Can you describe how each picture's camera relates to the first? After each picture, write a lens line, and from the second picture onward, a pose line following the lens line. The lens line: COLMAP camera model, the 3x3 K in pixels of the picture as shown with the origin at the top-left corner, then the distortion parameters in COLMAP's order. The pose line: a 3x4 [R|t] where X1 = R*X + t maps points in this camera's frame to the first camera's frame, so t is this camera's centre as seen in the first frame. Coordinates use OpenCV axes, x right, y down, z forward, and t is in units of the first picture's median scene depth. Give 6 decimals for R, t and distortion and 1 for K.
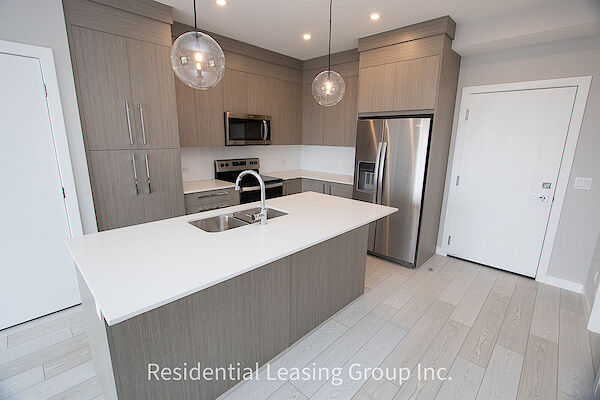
lens RADIAL K [[270.7, 0, 283.2], [0, 270.7, 200.4], [0, 0, 1]] dist [-0.001163, -0.000183]
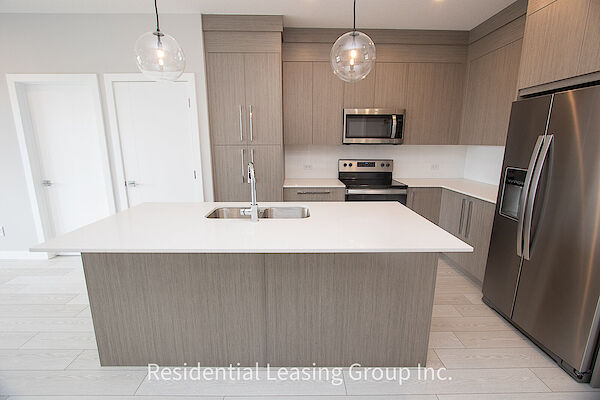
lens RADIAL K [[270.5, 0, 309.4], [0, 270.5, 198.8], [0, 0, 1]] dist [-0.000719, 0.000102]
pose [[0.730151, 0.131745, -0.670465, 0.339430], [-0.150271, 0.988173, 0.030526, -0.022035], [0.666557, 0.078463, 0.741313, 0.218068]]
